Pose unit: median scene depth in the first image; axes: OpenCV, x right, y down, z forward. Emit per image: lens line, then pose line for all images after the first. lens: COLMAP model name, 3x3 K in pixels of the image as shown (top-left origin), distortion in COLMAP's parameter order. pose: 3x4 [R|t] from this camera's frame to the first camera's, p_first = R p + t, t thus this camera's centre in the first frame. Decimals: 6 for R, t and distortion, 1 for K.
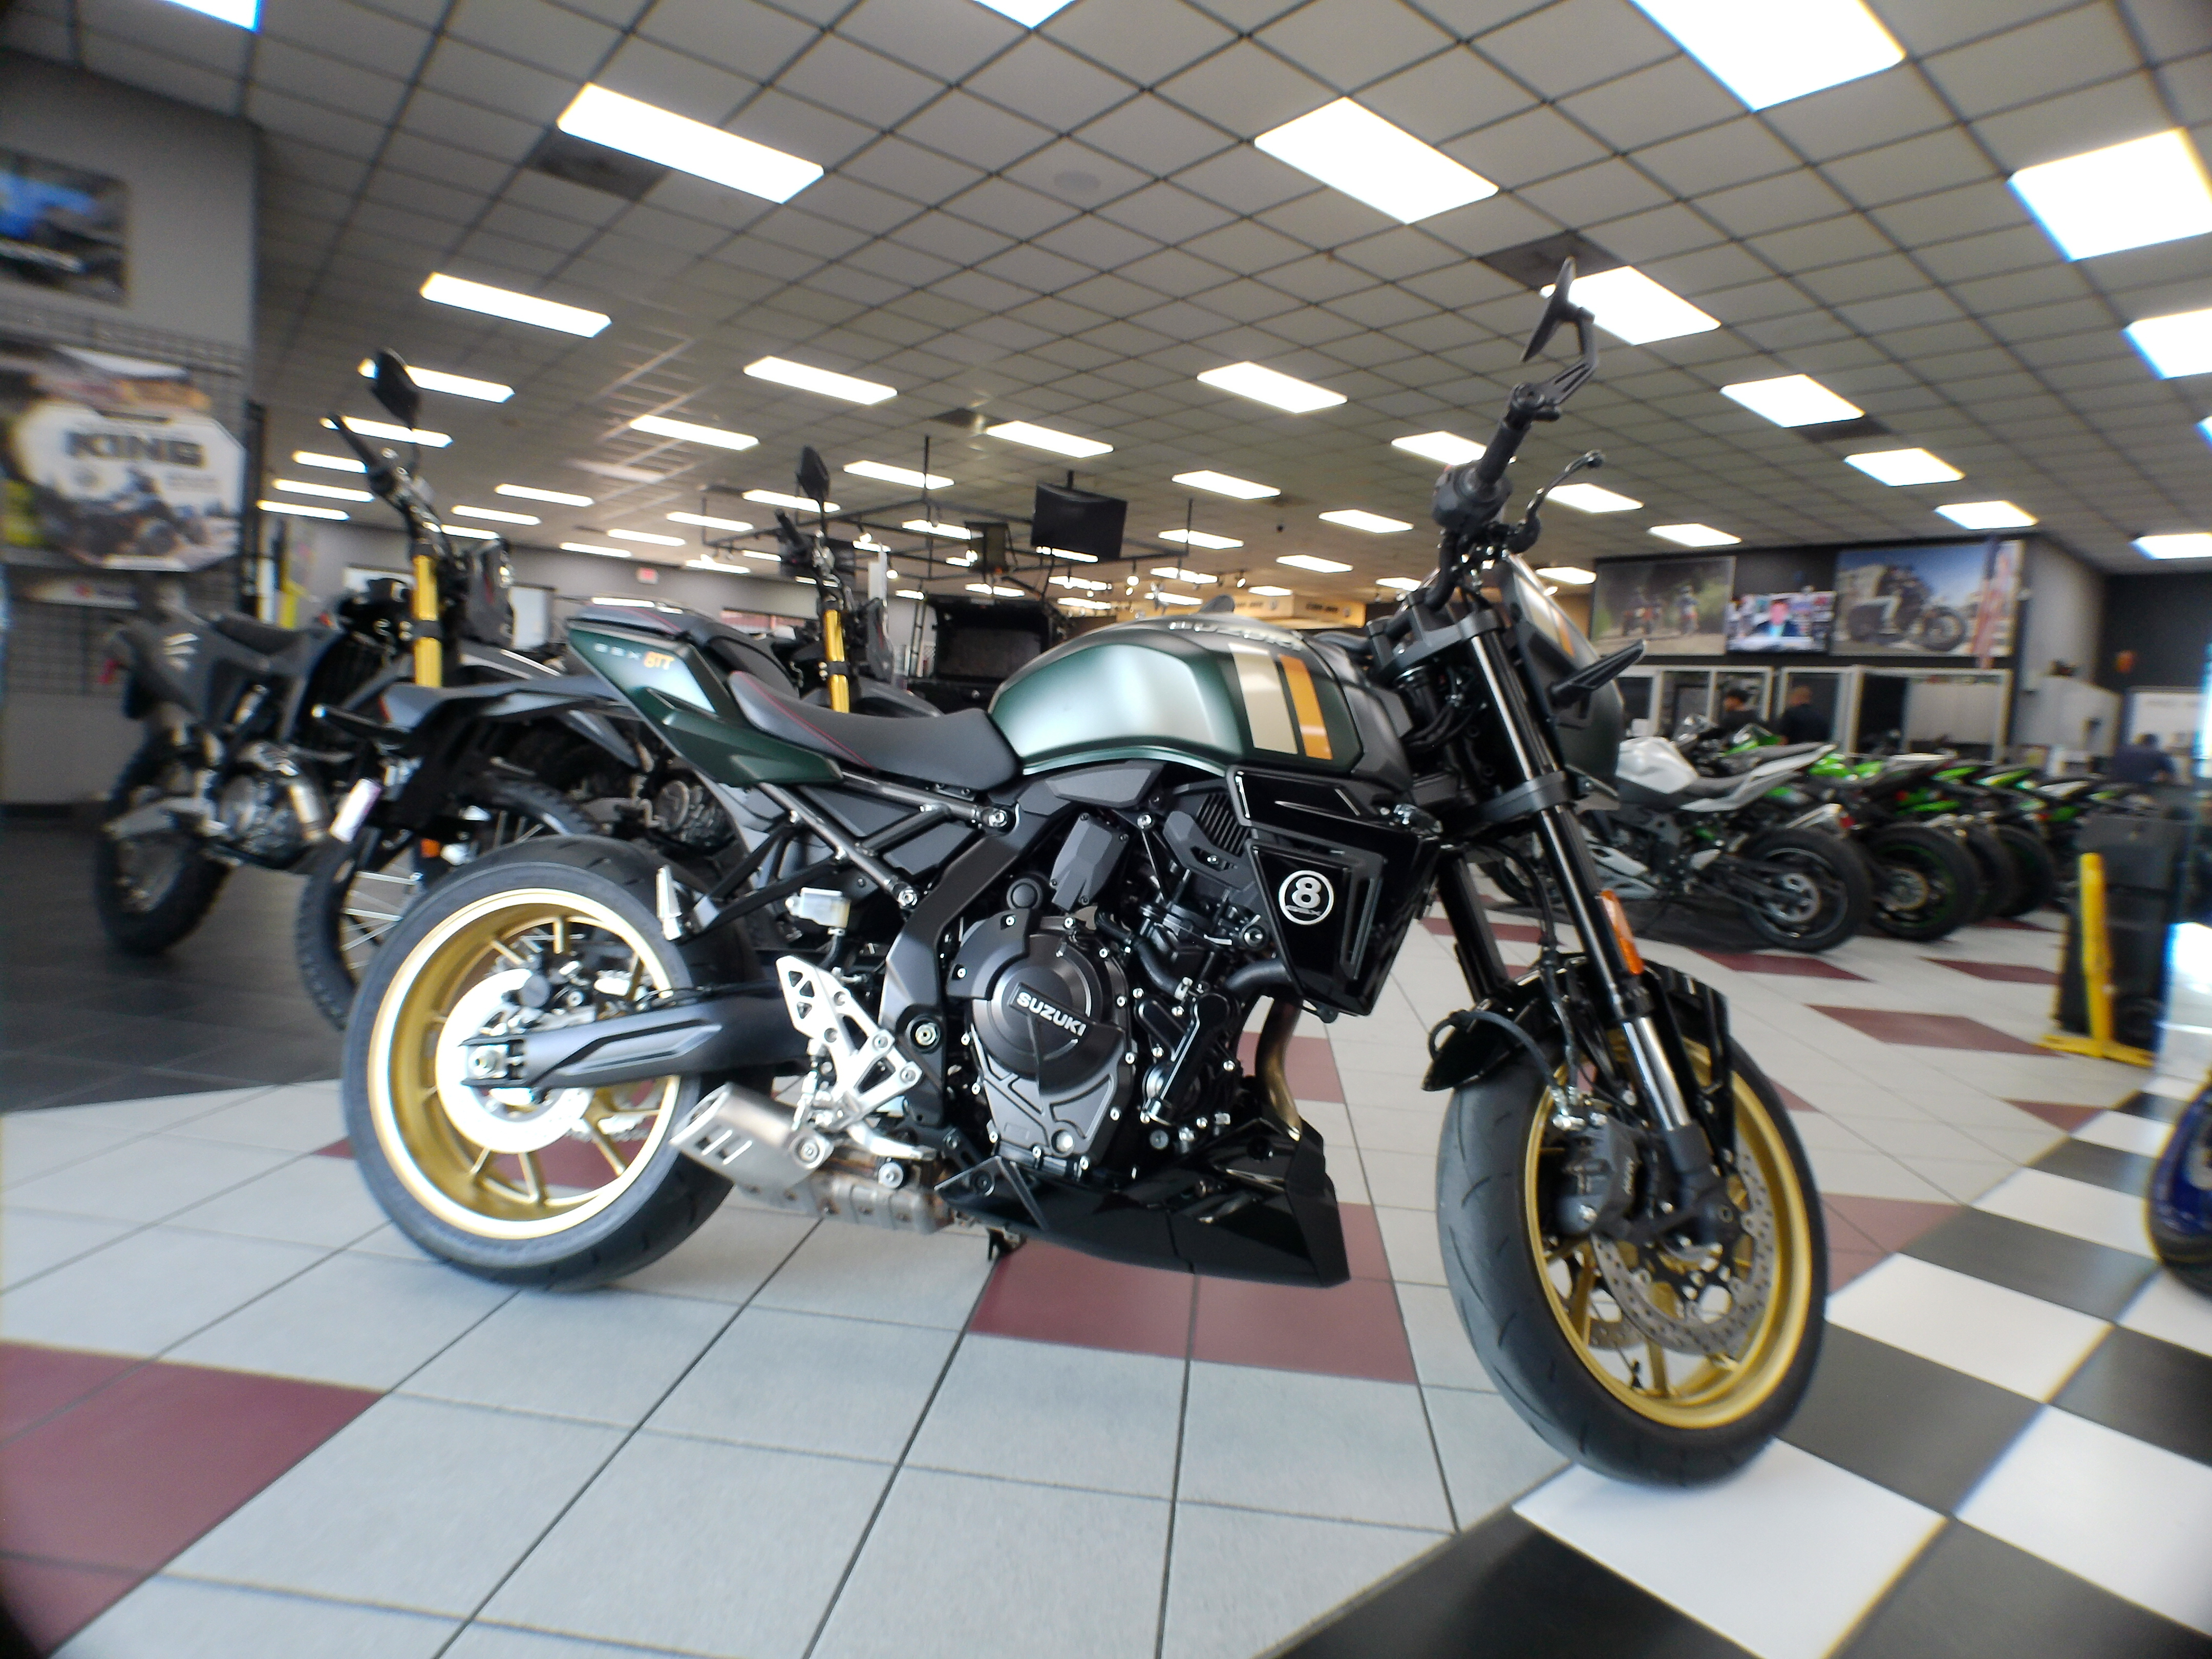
lens RADIAL K [[1211.6, 0, 1136.2], [0, 1211.6, 825.7], [0, 0, 1]] dist [-0.042331, 0.009260]
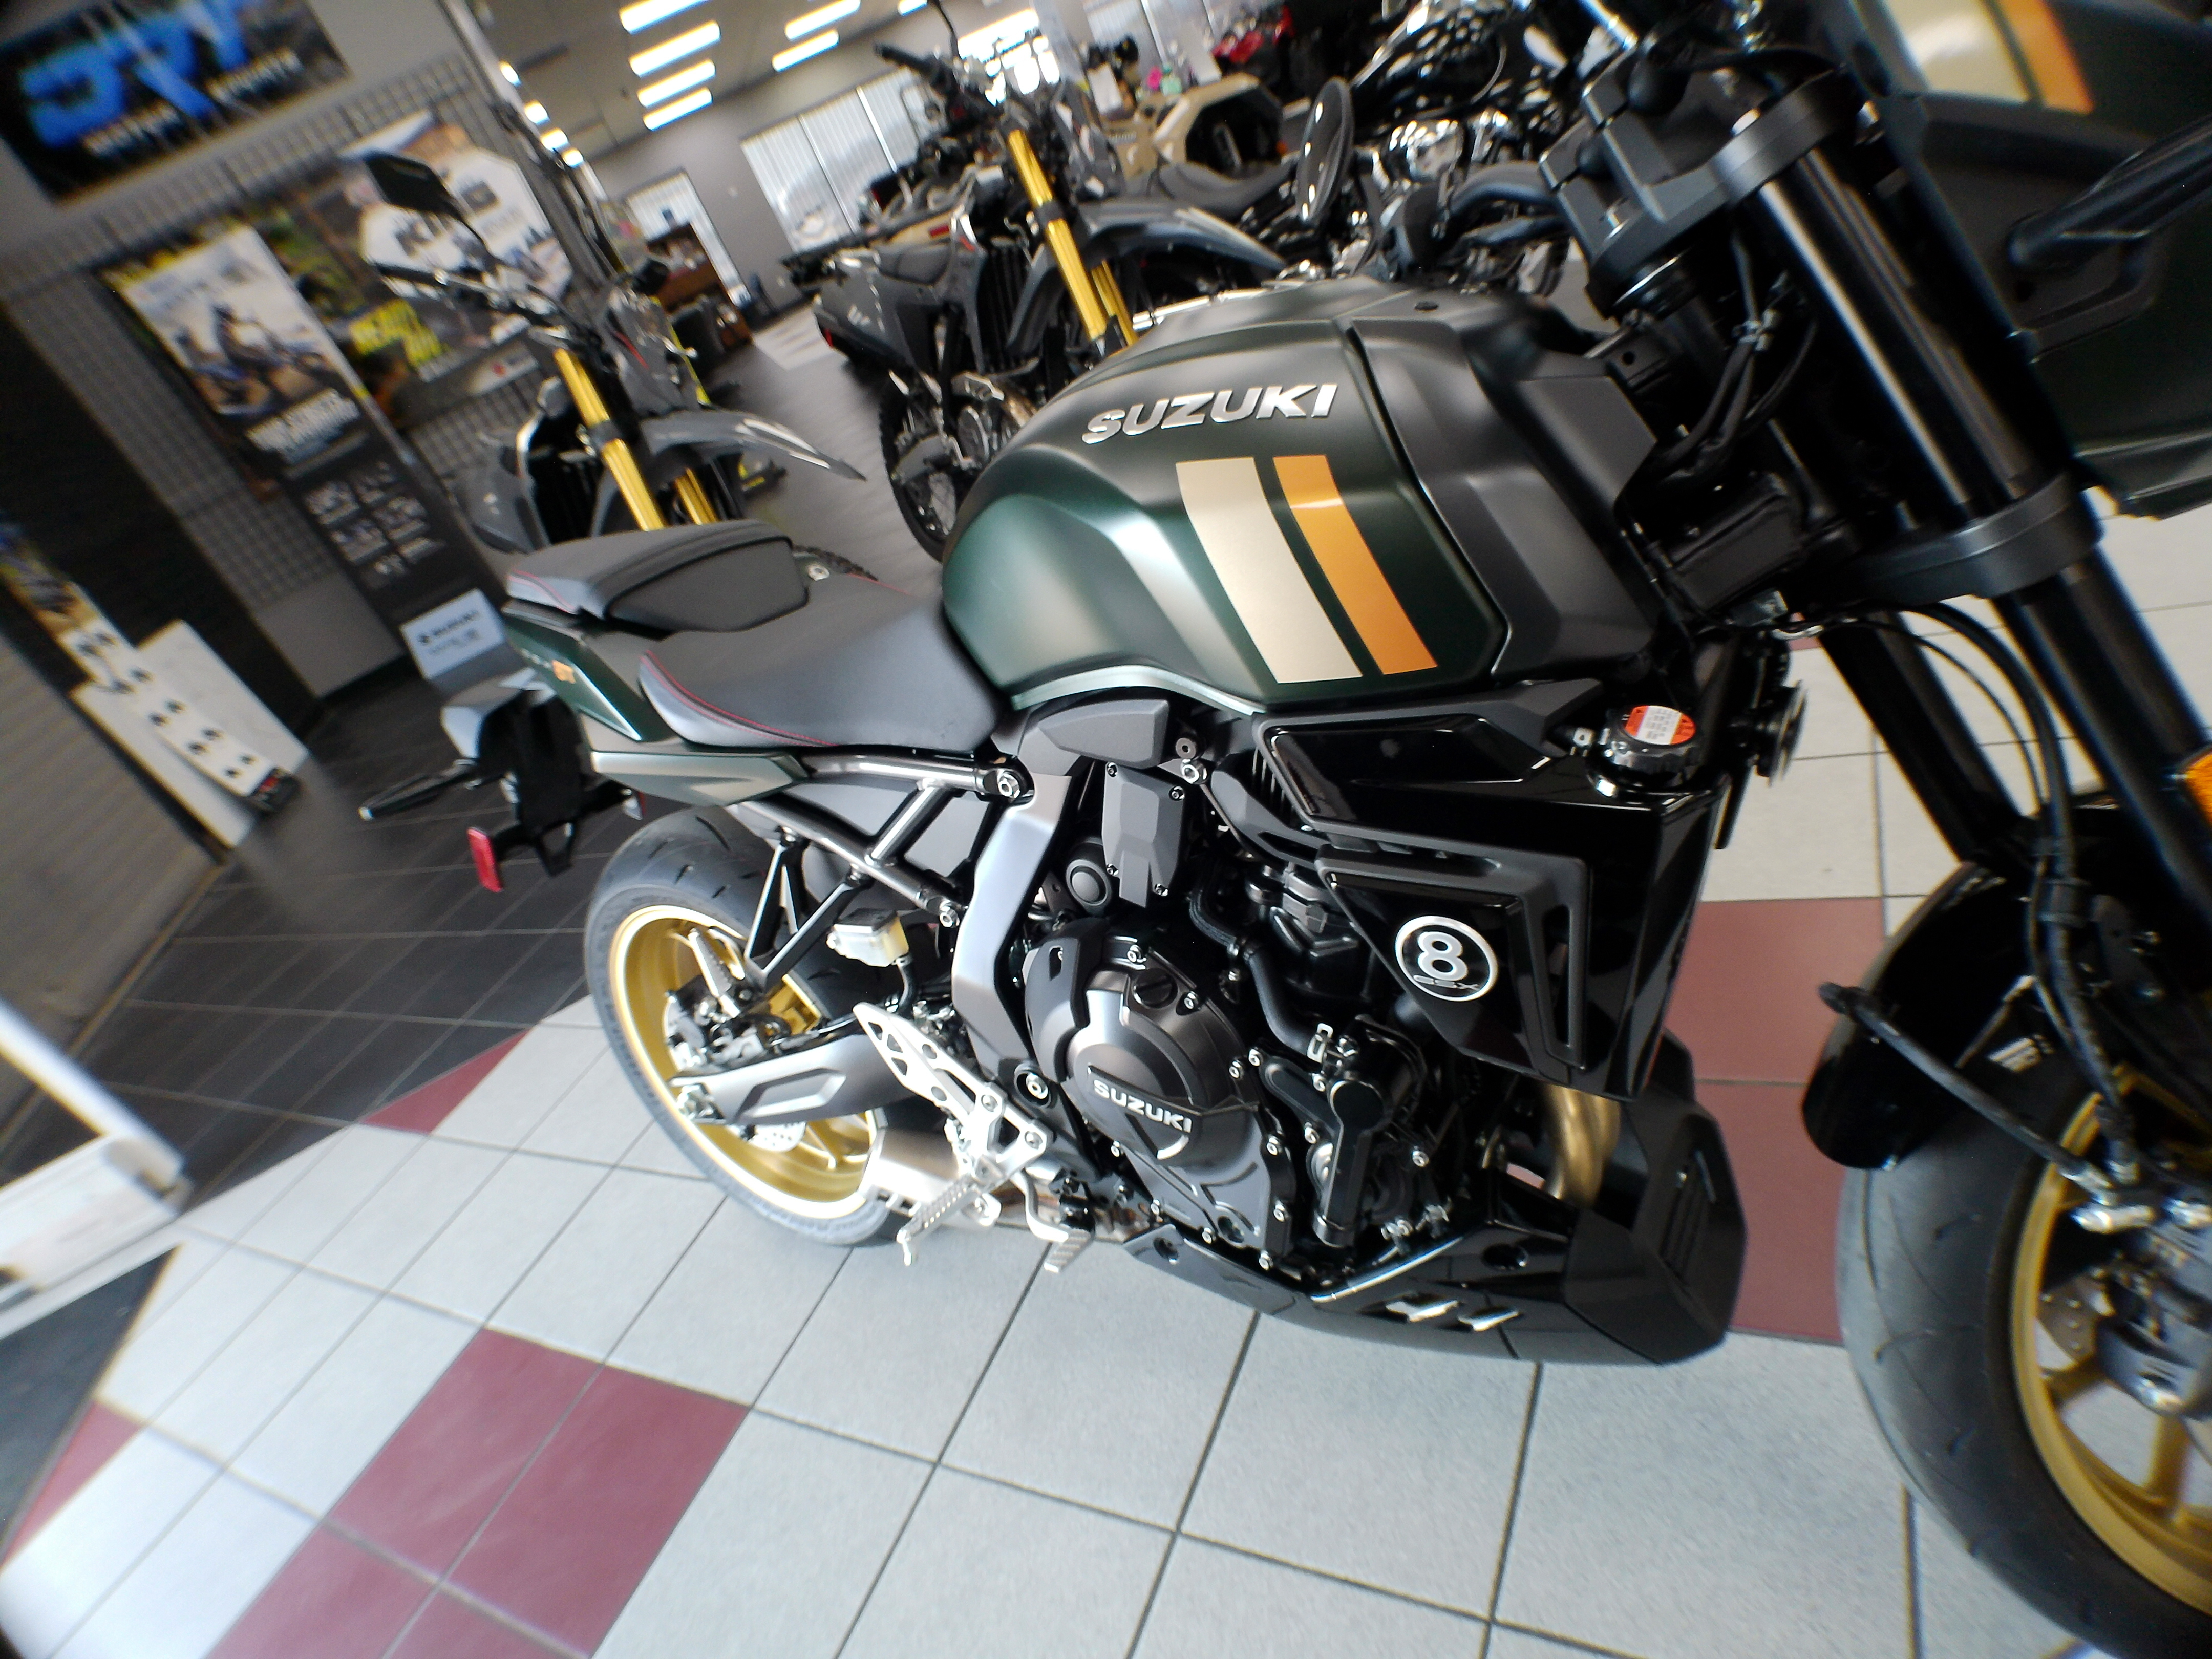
lens RADIAL K [[1211.6, 0, 1136.2], [0, 1211.6, 825.7], [0, 0, 1]] dist [-0.042331, 0.009260]
pose [[0.847018, -0.172843, -0.502678, 0.106064], [0.405814, 0.821049, 0.401489, -0.088118], [0.343329, -0.544063, 0.765585, 0.209922]]
